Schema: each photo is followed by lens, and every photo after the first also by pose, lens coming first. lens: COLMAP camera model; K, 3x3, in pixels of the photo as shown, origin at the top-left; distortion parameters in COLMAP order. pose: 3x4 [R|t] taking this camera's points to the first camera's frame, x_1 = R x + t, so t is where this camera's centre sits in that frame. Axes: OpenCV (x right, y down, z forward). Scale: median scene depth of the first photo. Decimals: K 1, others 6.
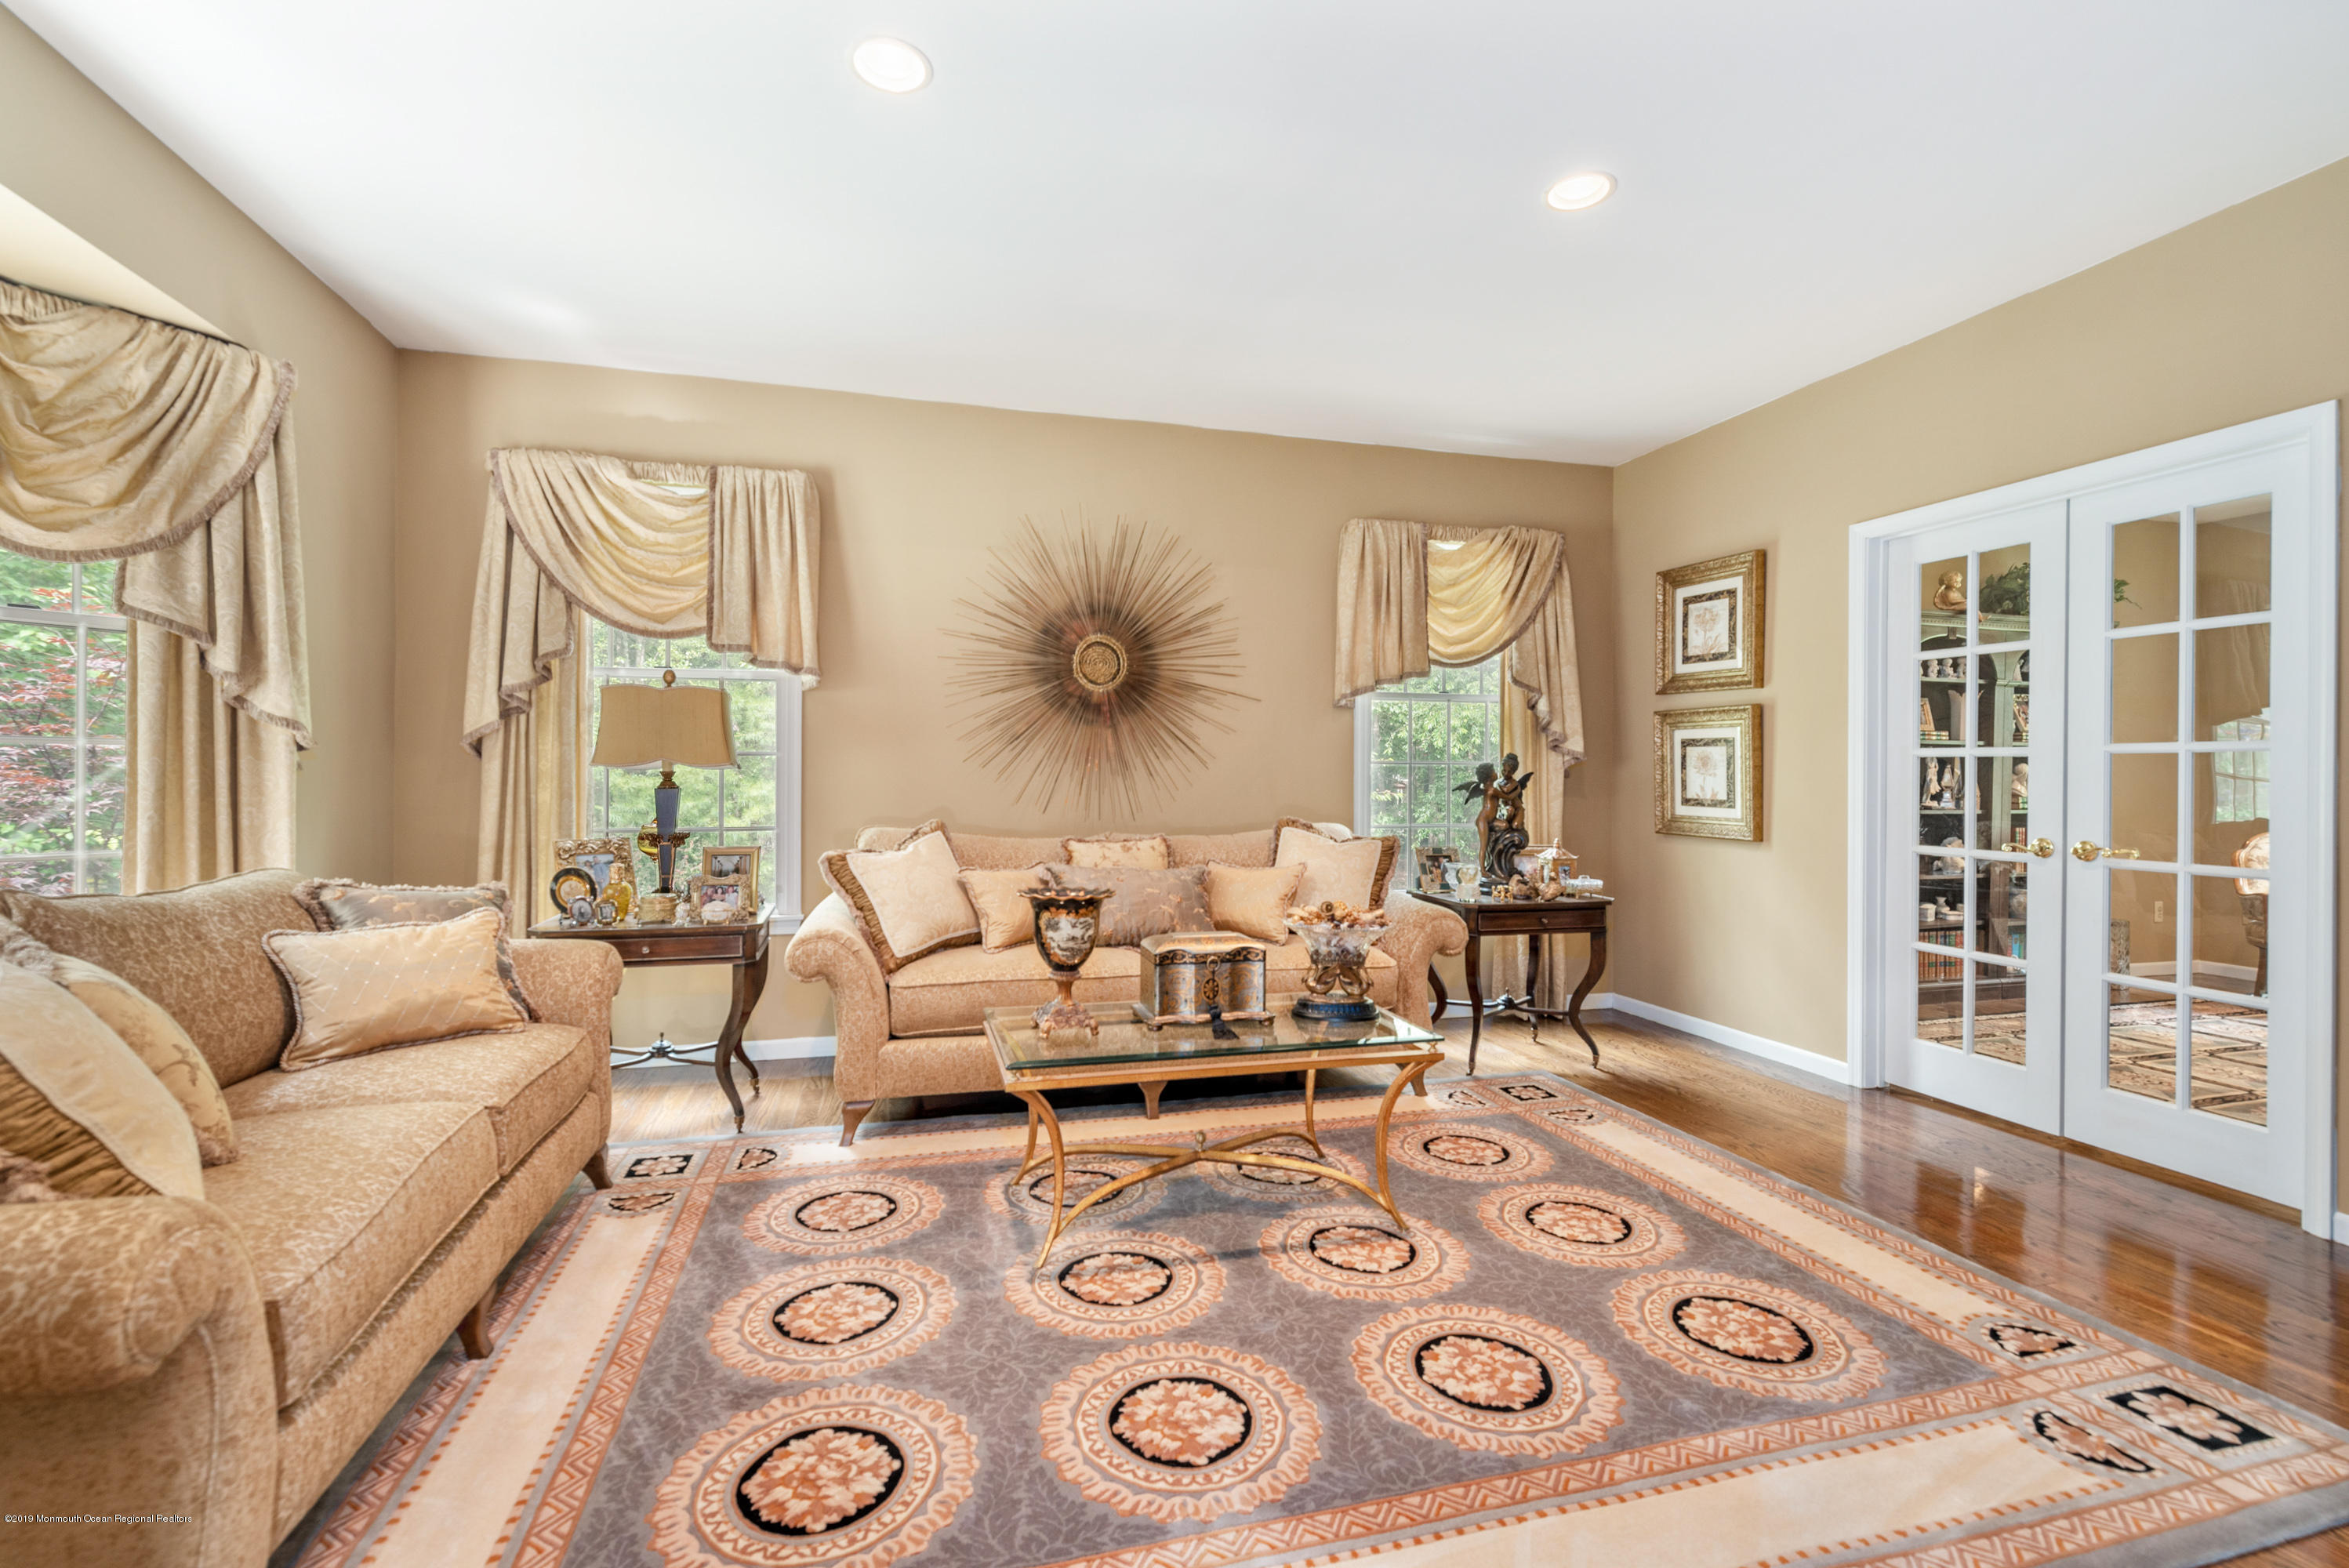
lens RADIAL K [[1018.2, 0, 1173.8], [0, 1018.2, 778.2], [0, 0, 1]] dist [0.004550, -0.001267]
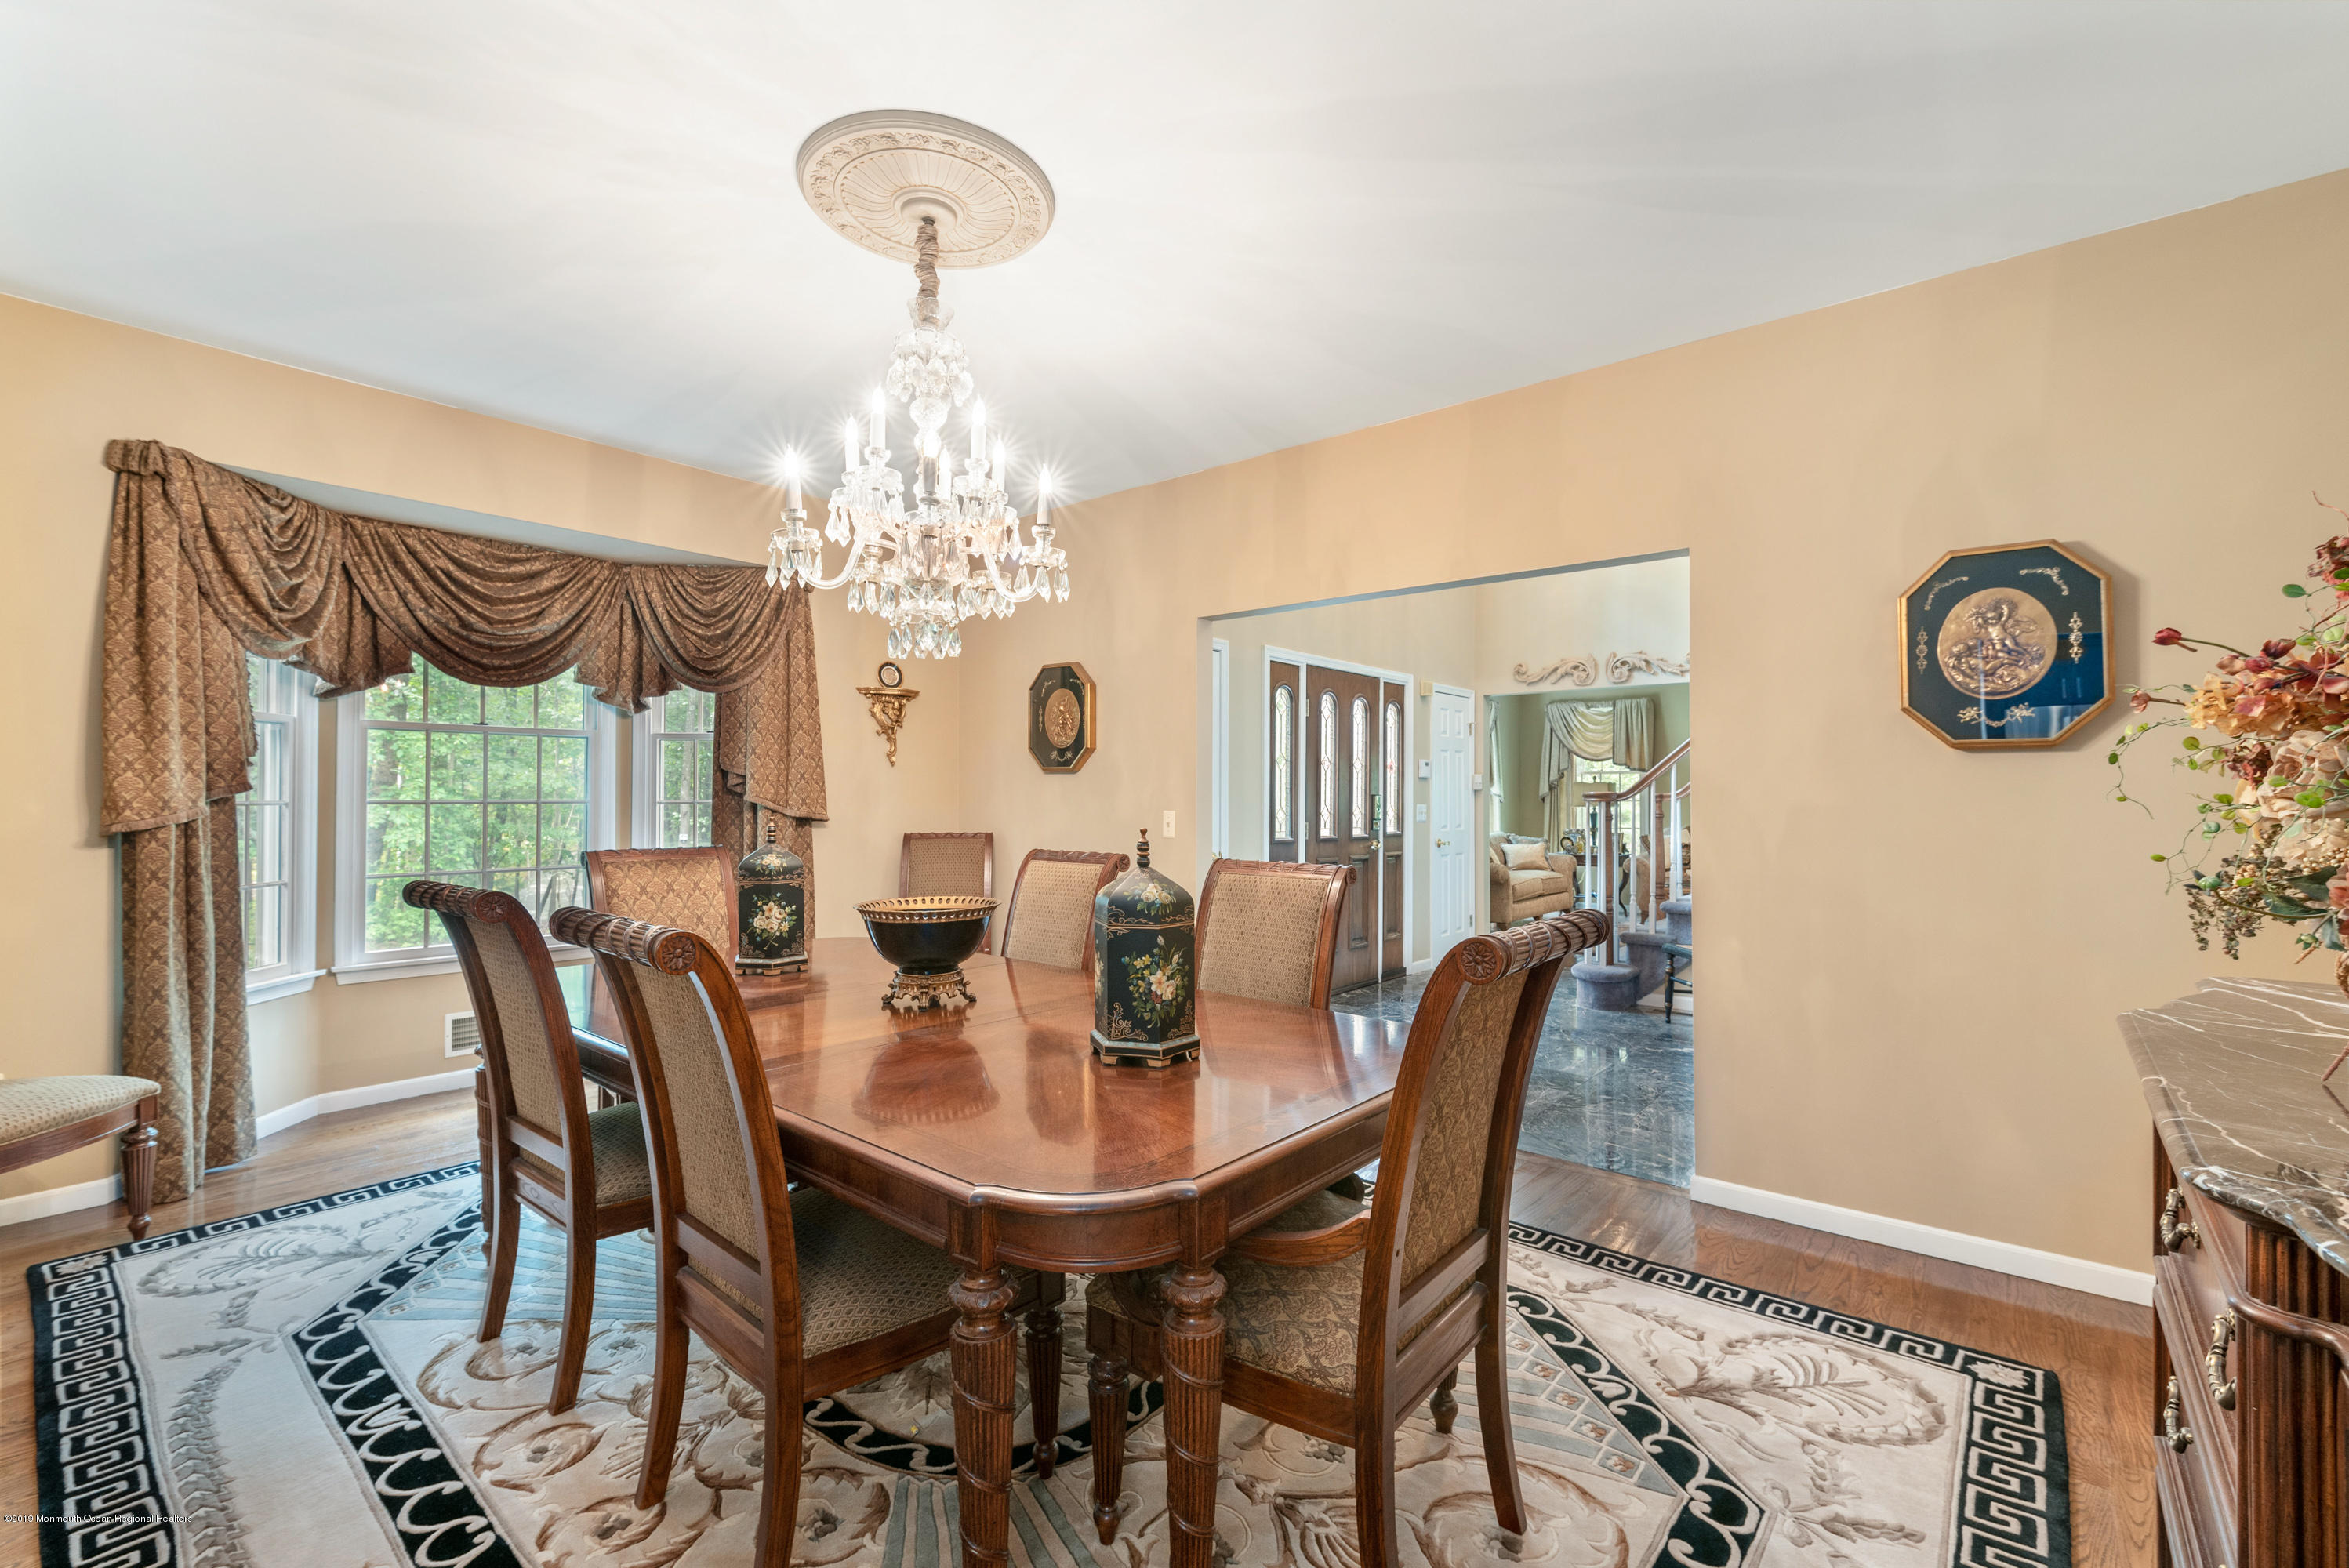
lens RADIAL K [[1018.2, 0, 1176.1], [0, 1018.2, 787.8], [0, 0, 1]] dist [0.004550, -0.001267]
pose [[0.562986, -0.018557, -0.826258, 1.277361], [0.004154, 0.999799, -0.019625, -0.009559], [0.826456, 0.007617, 0.562950, -1.707795]]
